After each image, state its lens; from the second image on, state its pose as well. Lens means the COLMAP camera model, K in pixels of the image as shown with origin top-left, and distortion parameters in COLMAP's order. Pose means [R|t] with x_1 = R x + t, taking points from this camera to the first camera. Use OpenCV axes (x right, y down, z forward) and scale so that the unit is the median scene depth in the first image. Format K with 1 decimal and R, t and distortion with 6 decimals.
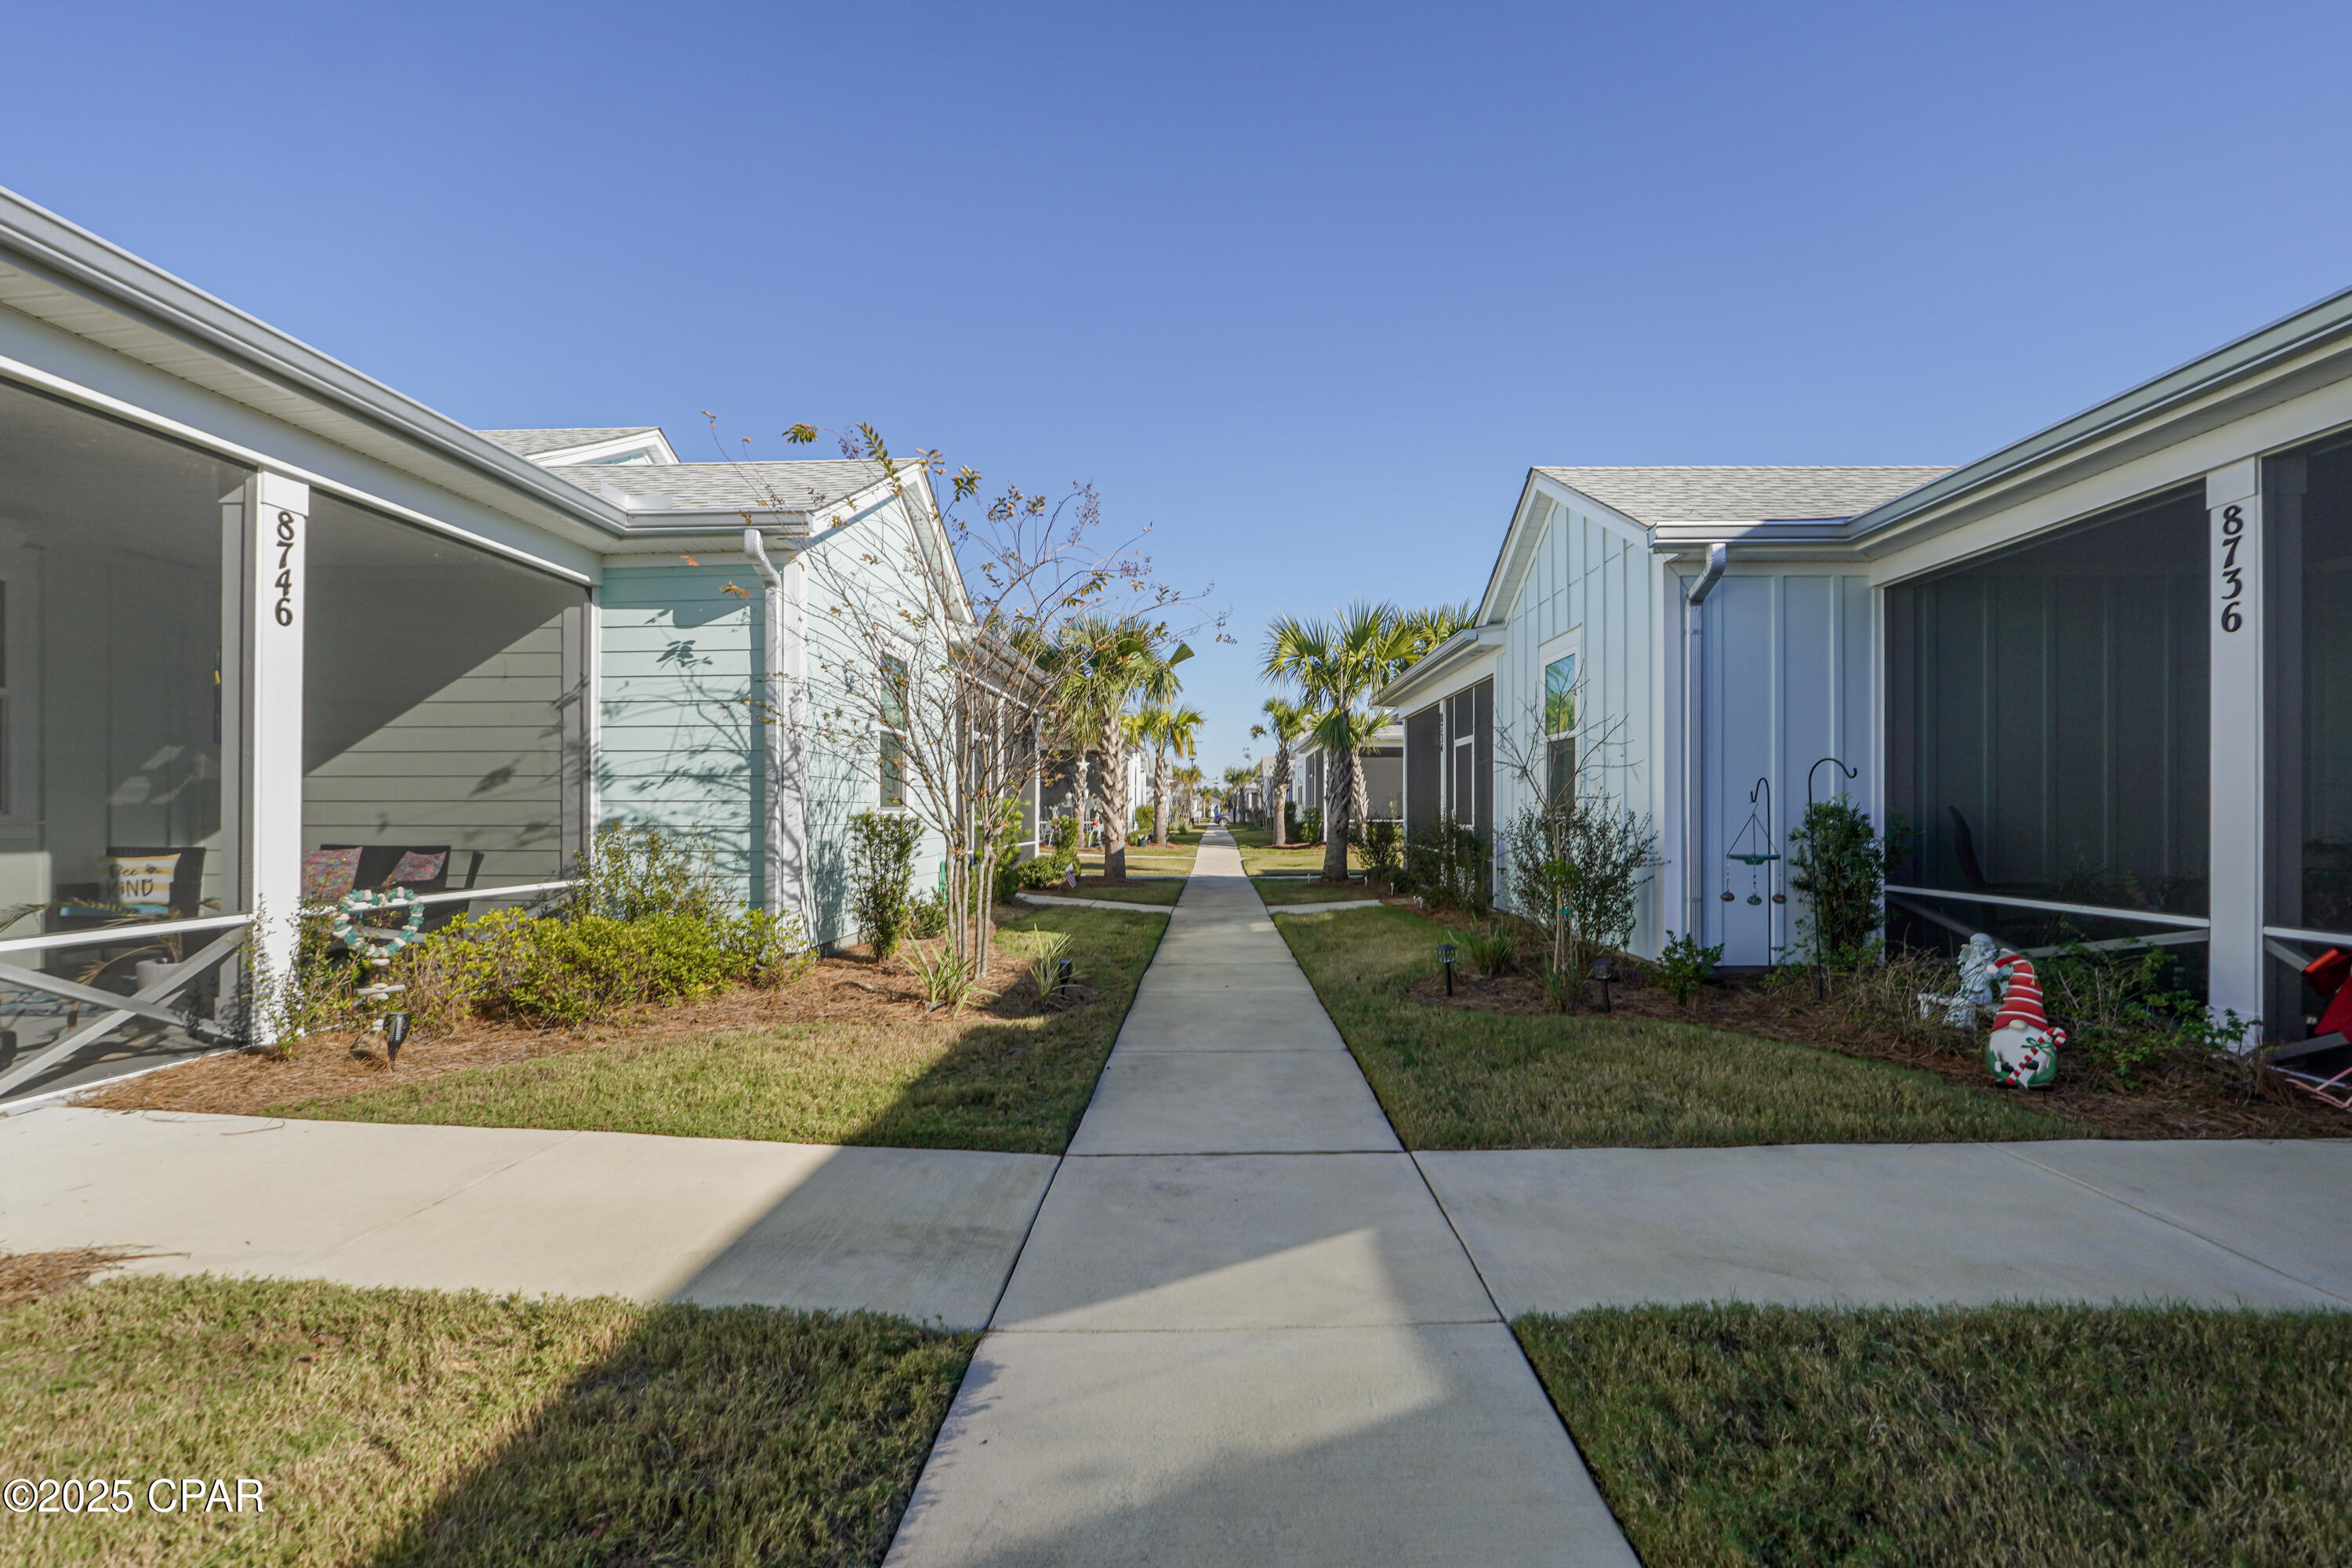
lens RADIAL K [[1010.6, 0, 1197.8], [0, 1010.6, 806.0], [0, 0, 1]] dist [-0.012067, 0.004802]
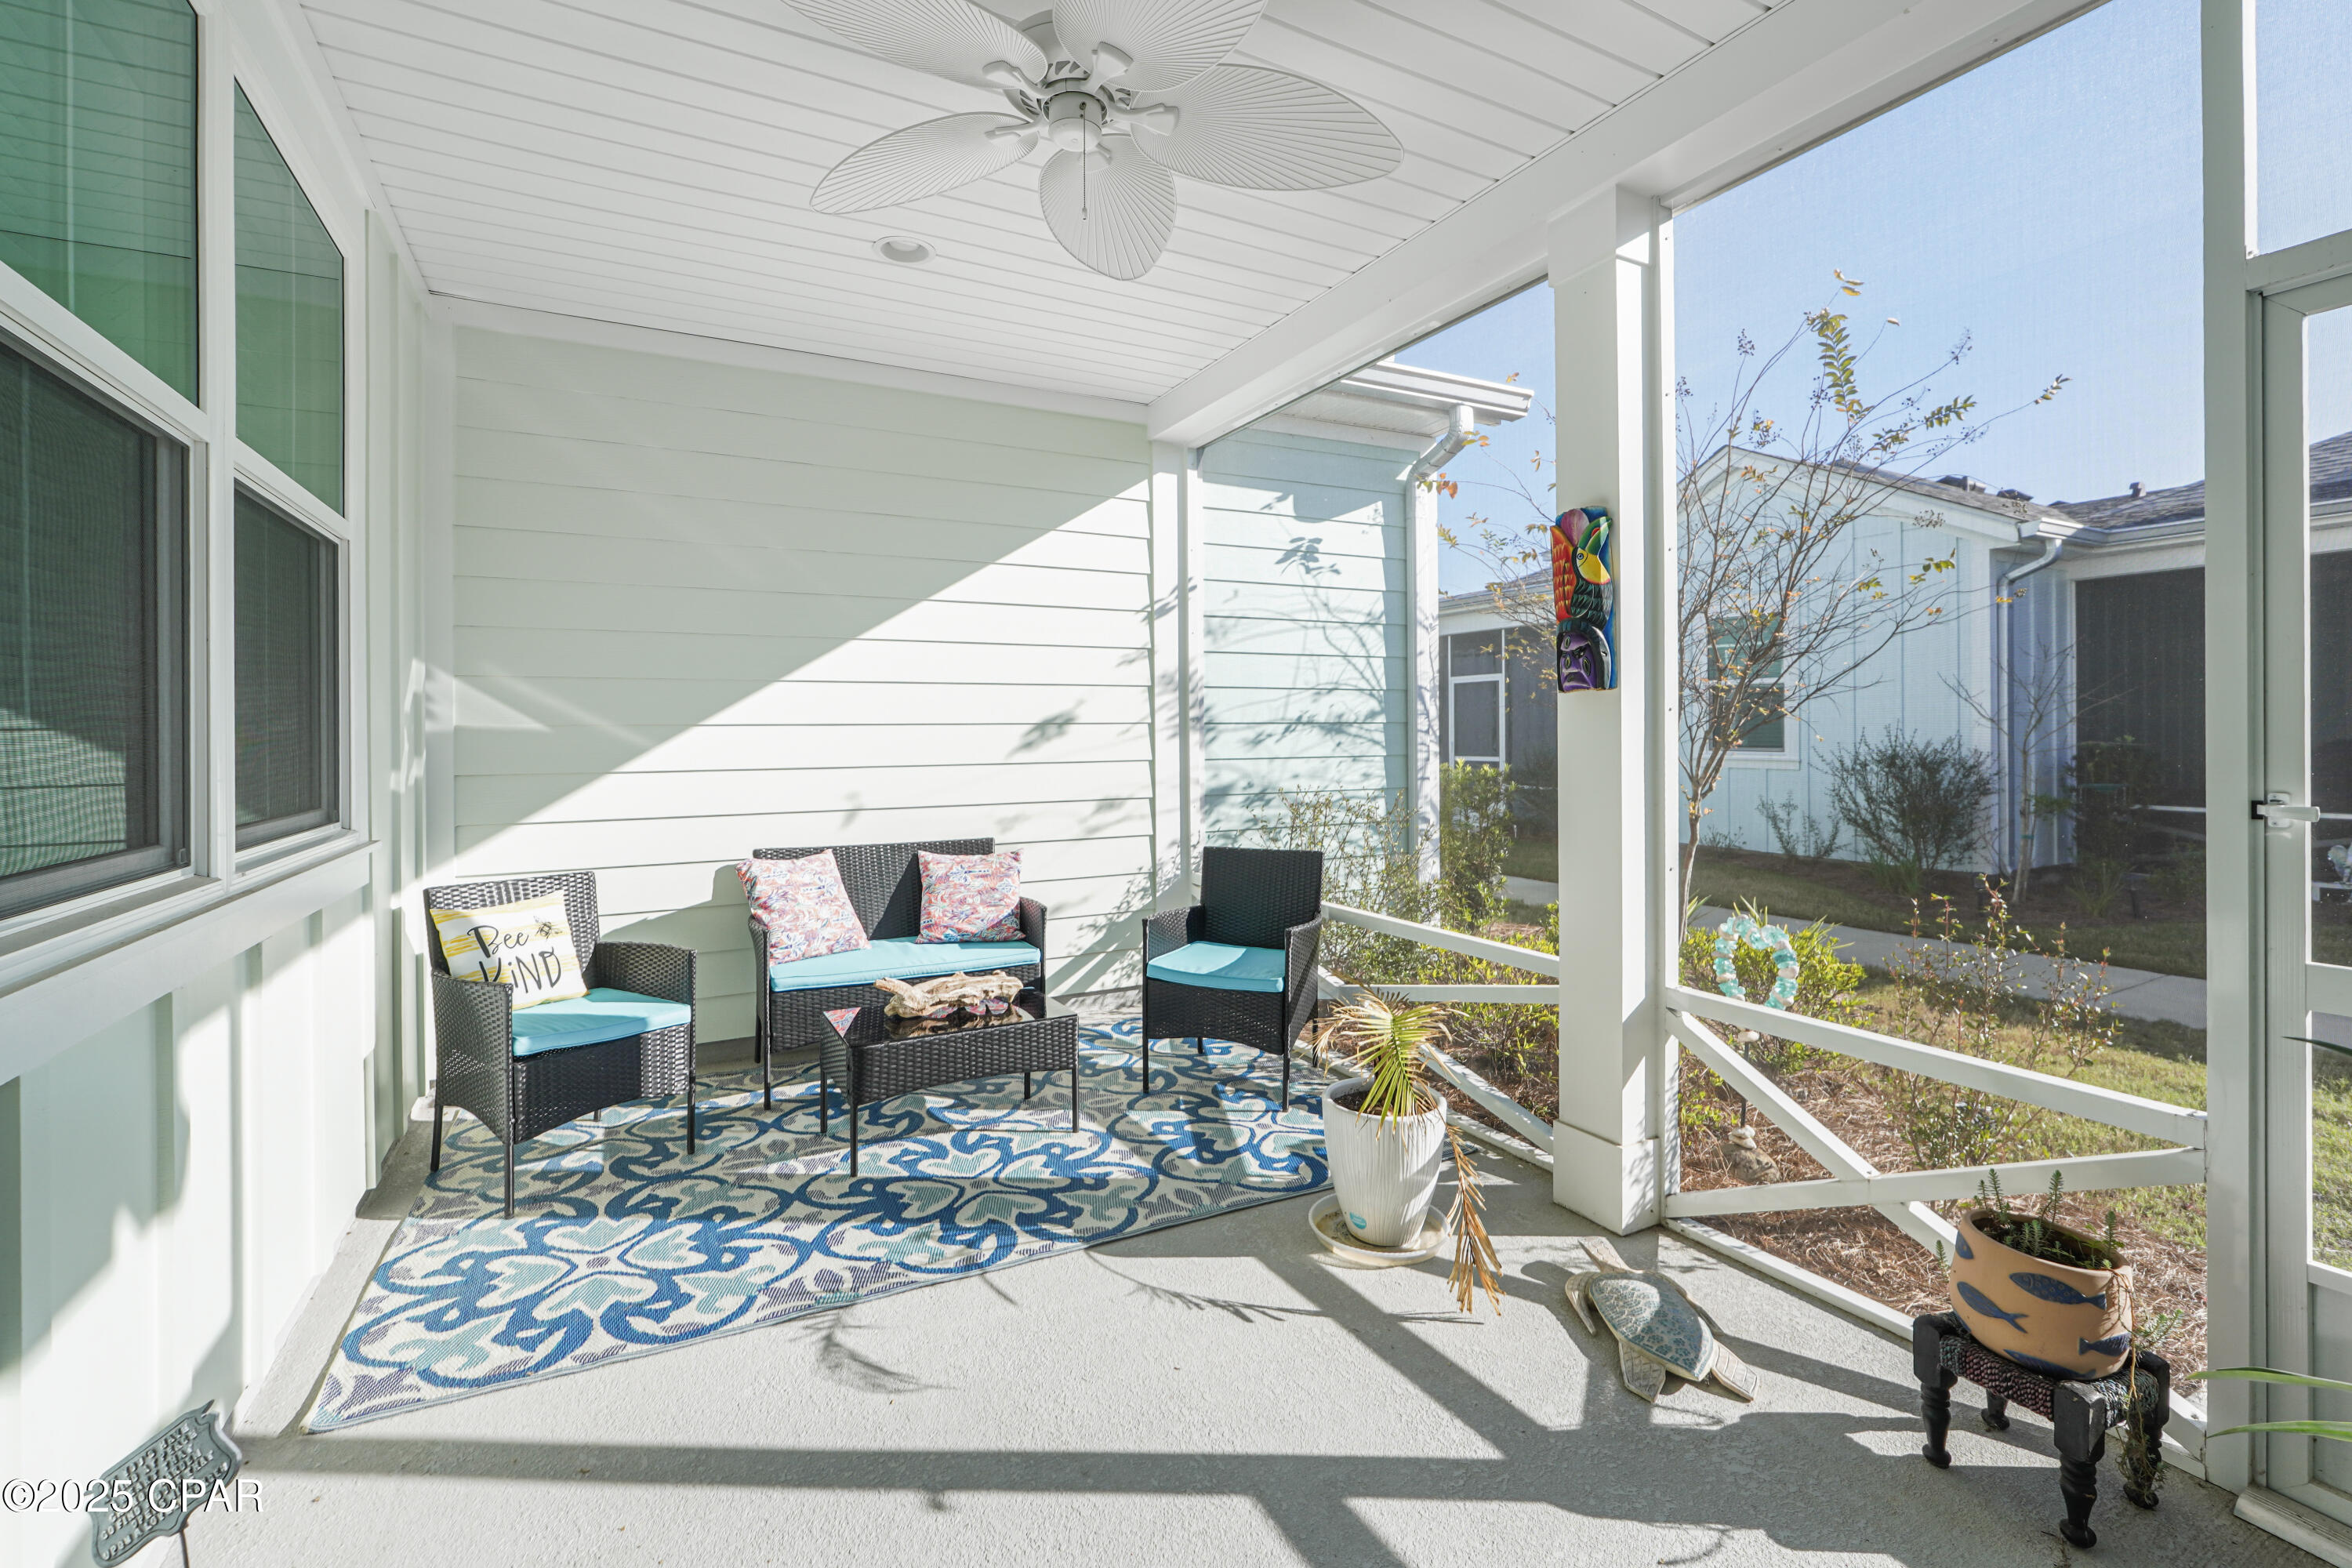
lens RADIAL K [[1010.6, 0, 1203.7], [0, 1010.6, 729.3], [0, 0, 1]] dist [-0.012067, 0.004802]
pose [[0.864669, -0.005853, 0.502309, -0.939929], [0.005929, 0.999981, 0.001447, -0.027493], [-0.502308, 0.001727, 0.864687, 0.405733]]
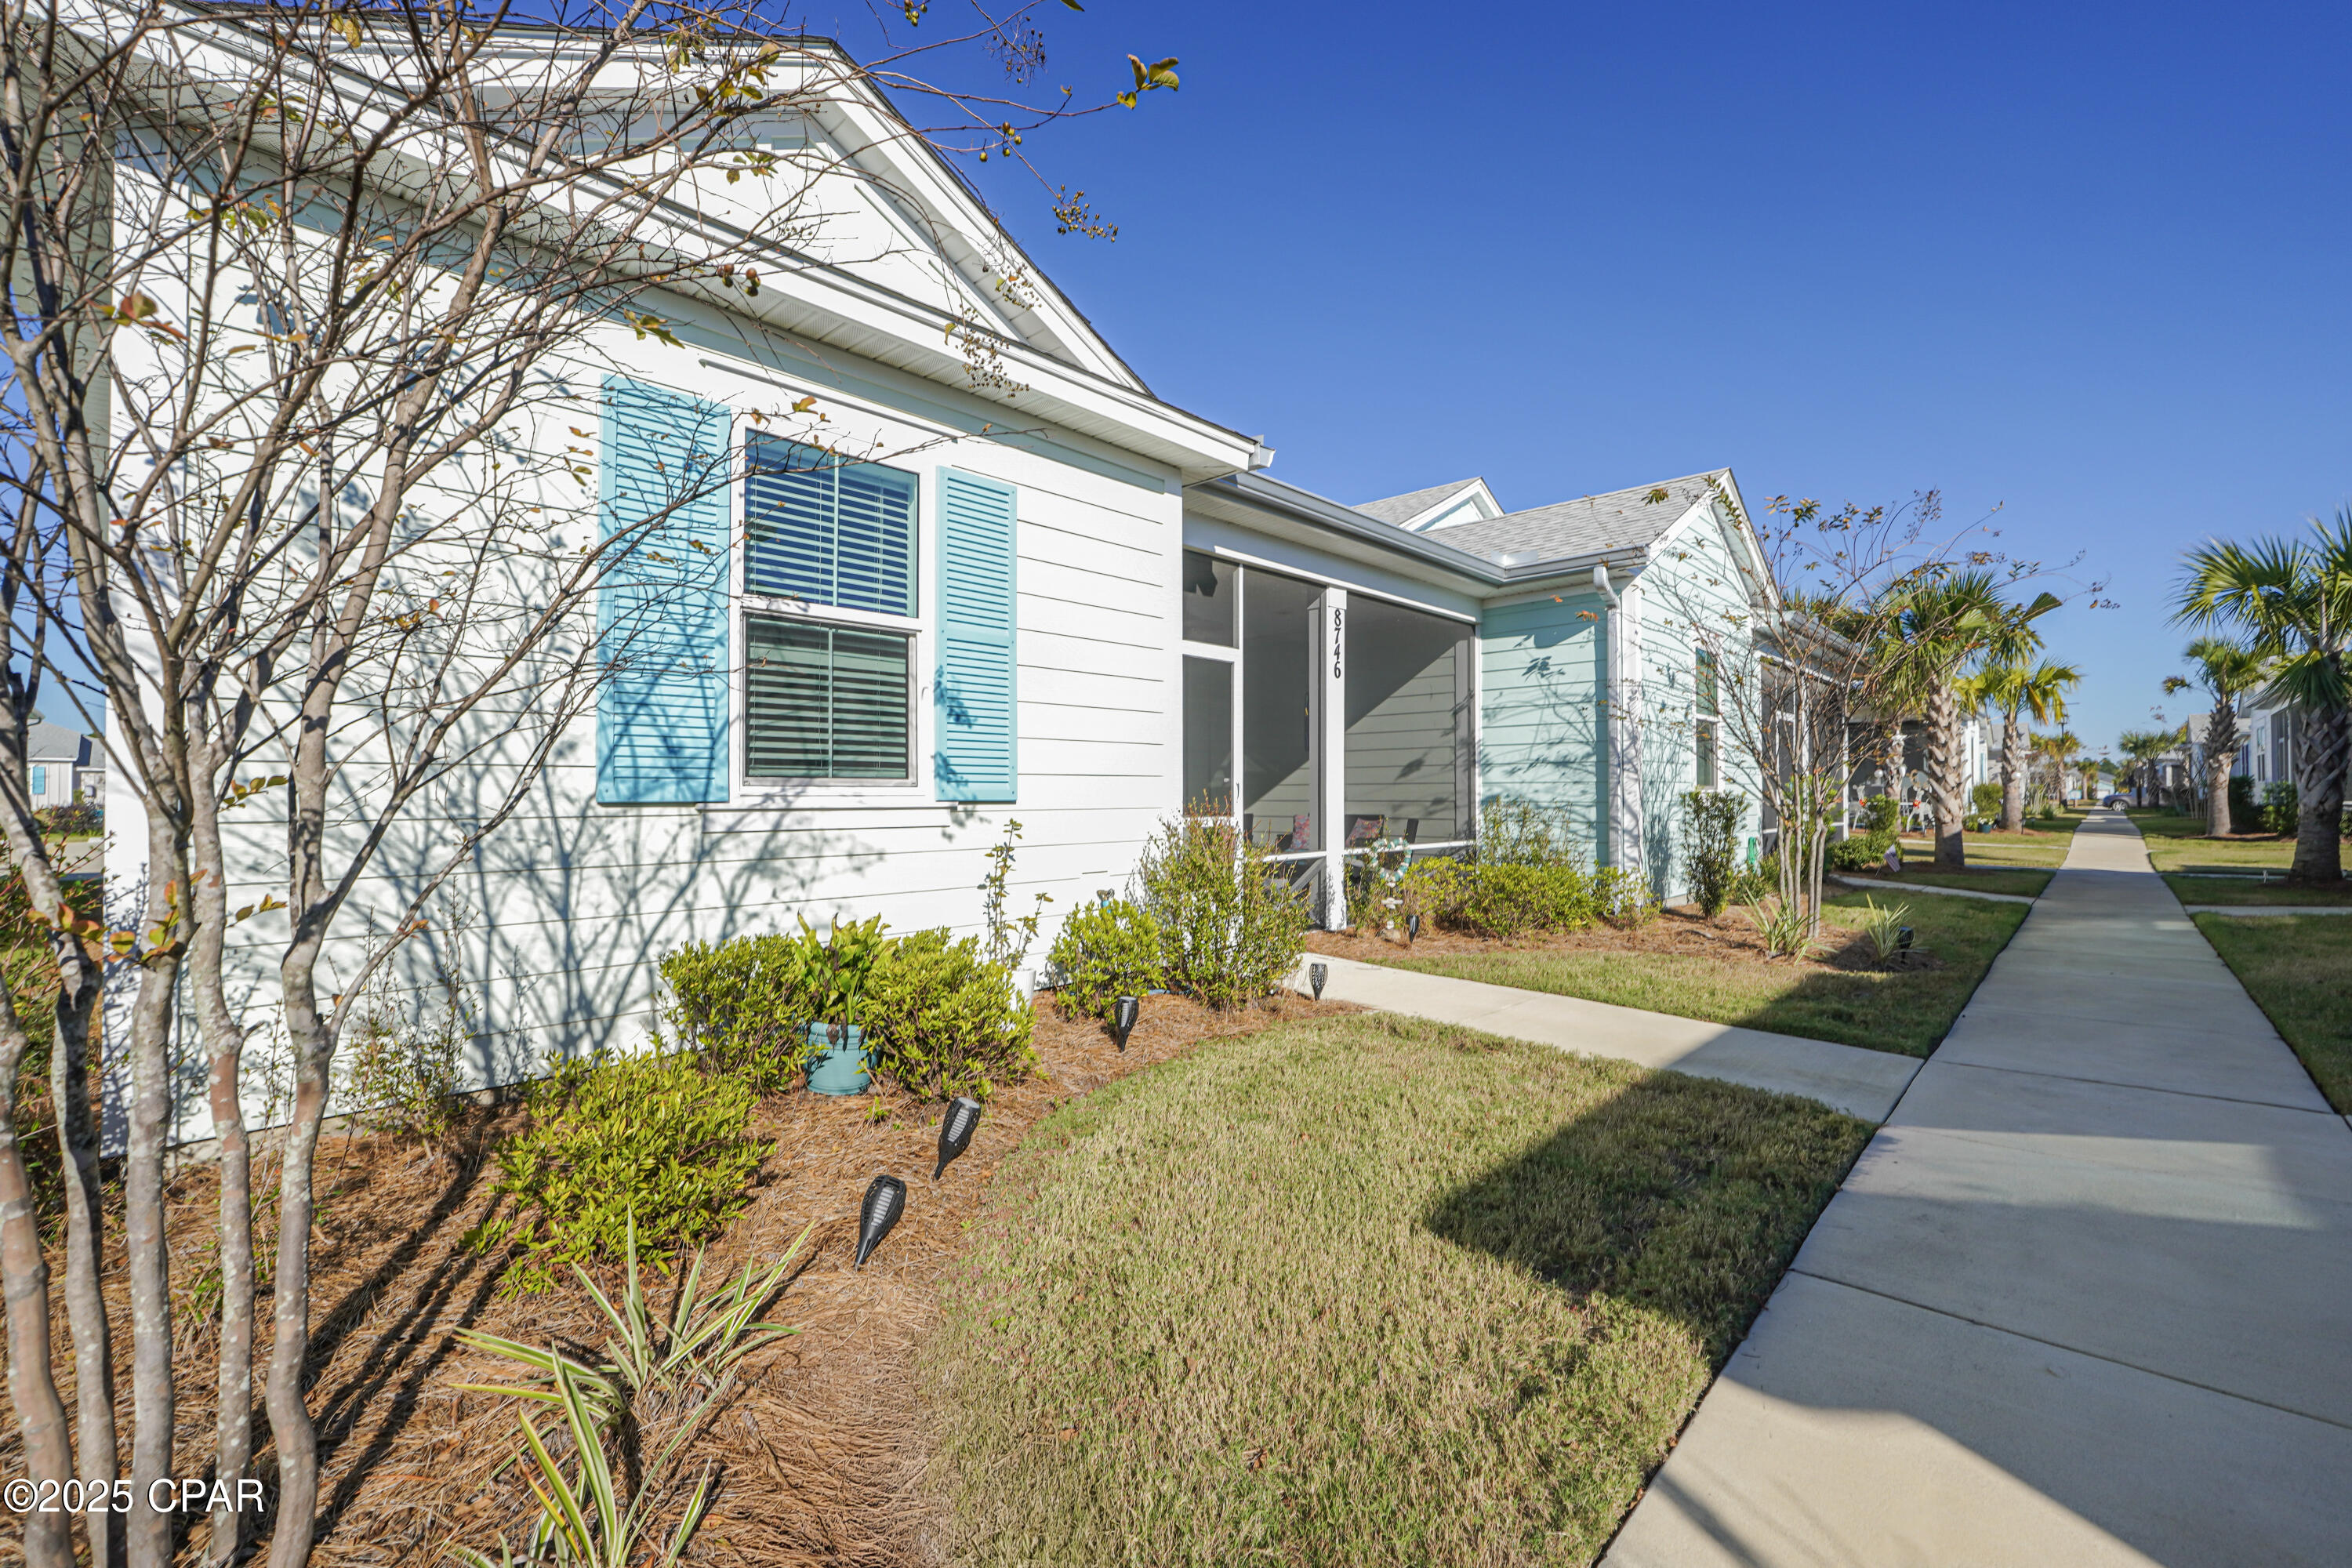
lens RADIAL K [[1010.6, 0, 1191.8], [0, 1010.6, 780.4], [0, 0, 1]] dist [-0.012067, 0.004802]
pose [[0.751305, -0.011889, -0.659848, 0.004358], [0.006987, 0.999925, -0.010061, 0.002808], [0.659918, 0.002949, 0.751331, -0.269440]]
